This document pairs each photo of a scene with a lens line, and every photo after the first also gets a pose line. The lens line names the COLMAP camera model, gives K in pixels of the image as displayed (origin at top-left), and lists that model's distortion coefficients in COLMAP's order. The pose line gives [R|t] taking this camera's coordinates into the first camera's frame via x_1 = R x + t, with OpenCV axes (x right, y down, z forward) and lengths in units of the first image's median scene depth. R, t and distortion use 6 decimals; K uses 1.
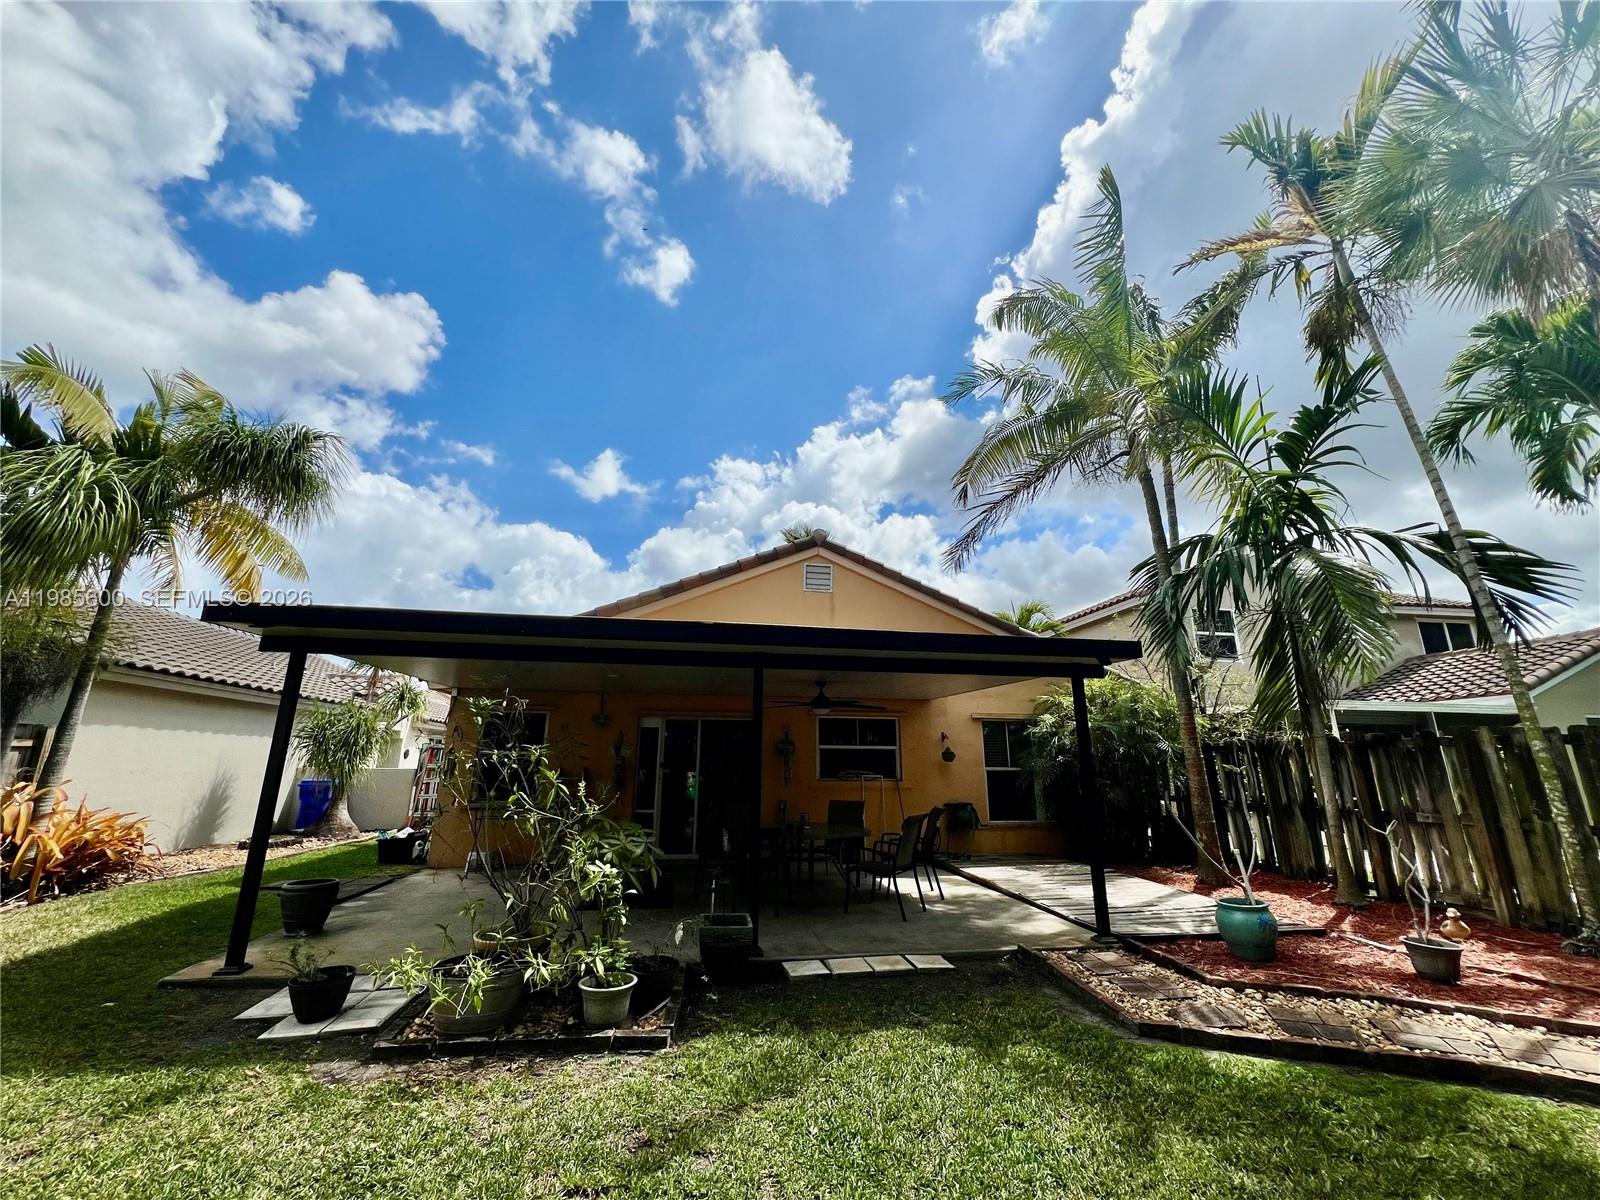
lens RADIAL K [[637.5, 0, 802.2], [0, 637.5, 597.8], [0, 0, 1]] dist [-0.003343, 0.000337]
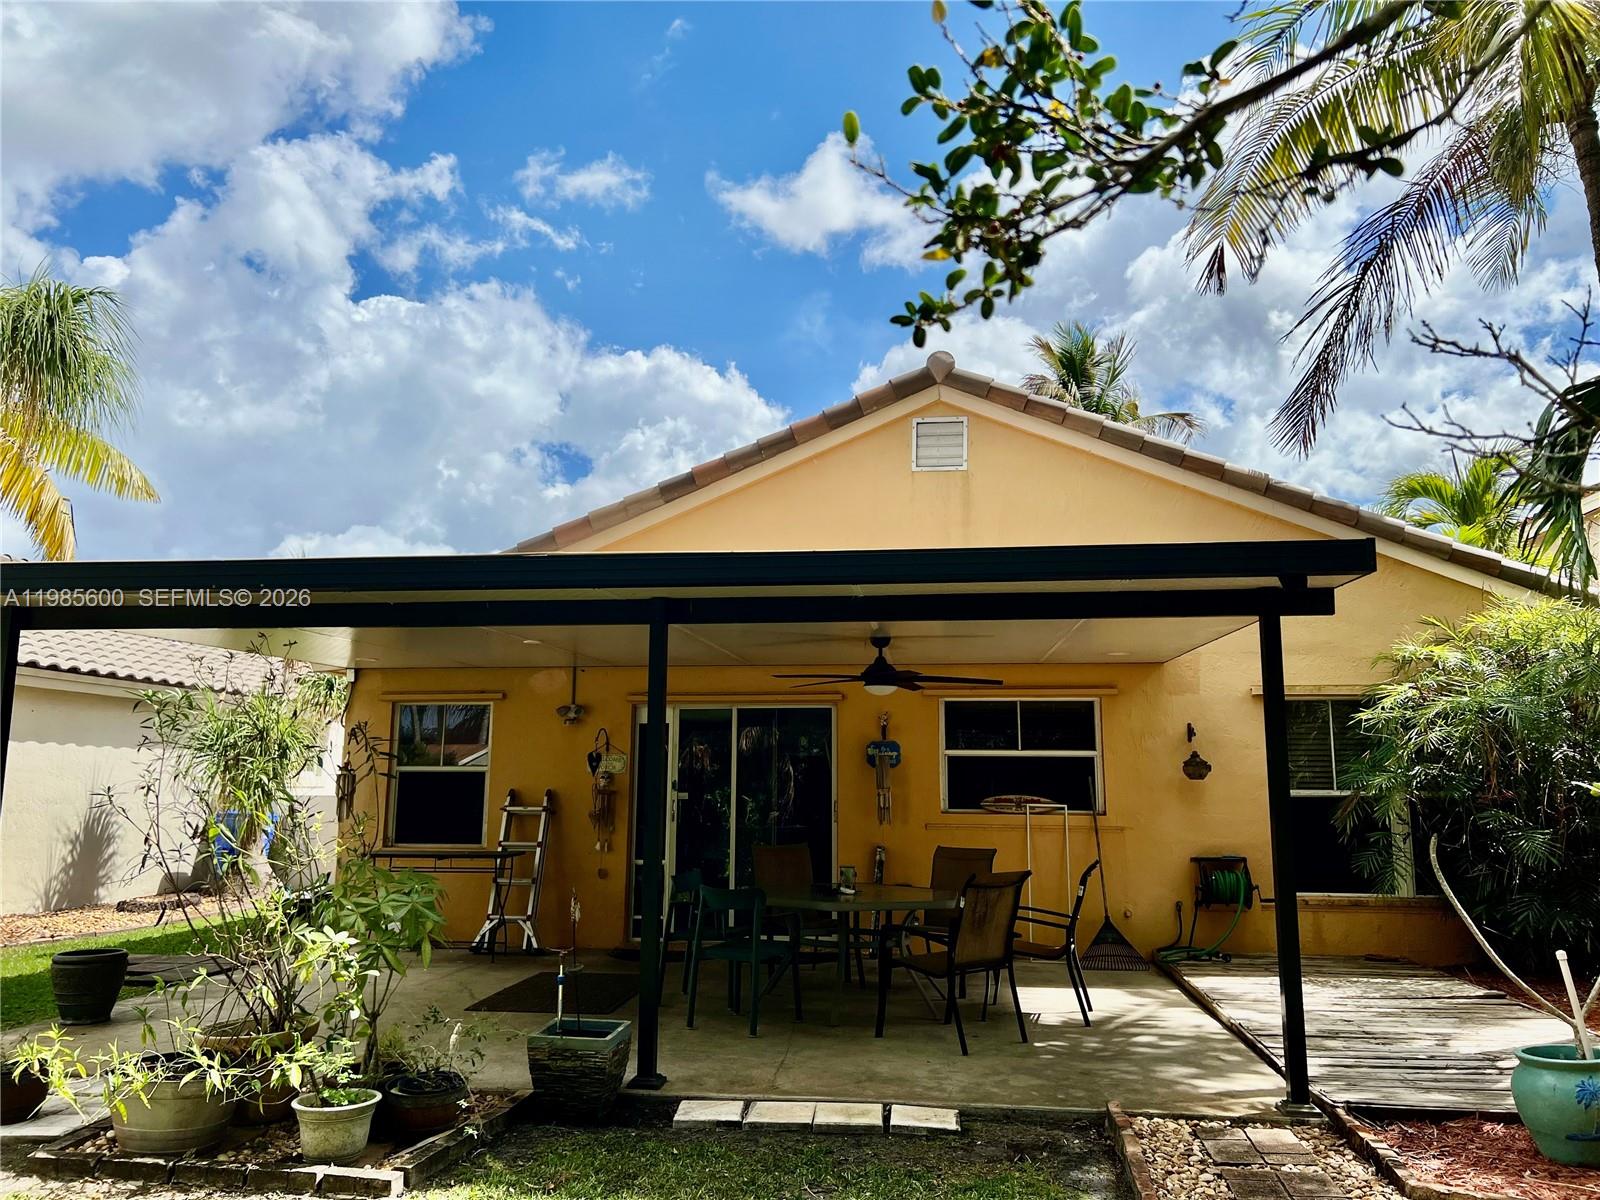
lens RADIAL K [[1202.4, 0, 798.3], [0, 1202.4, 595.9], [0, 0, 1]] dist [0.042677, -0.038735]
pose [[0.958471, -0.047972, -0.281125, 0.212400], [0.075538, 0.993248, 0.088048, -0.002388], [0.275003, -0.105627, 0.955623, -0.016768]]
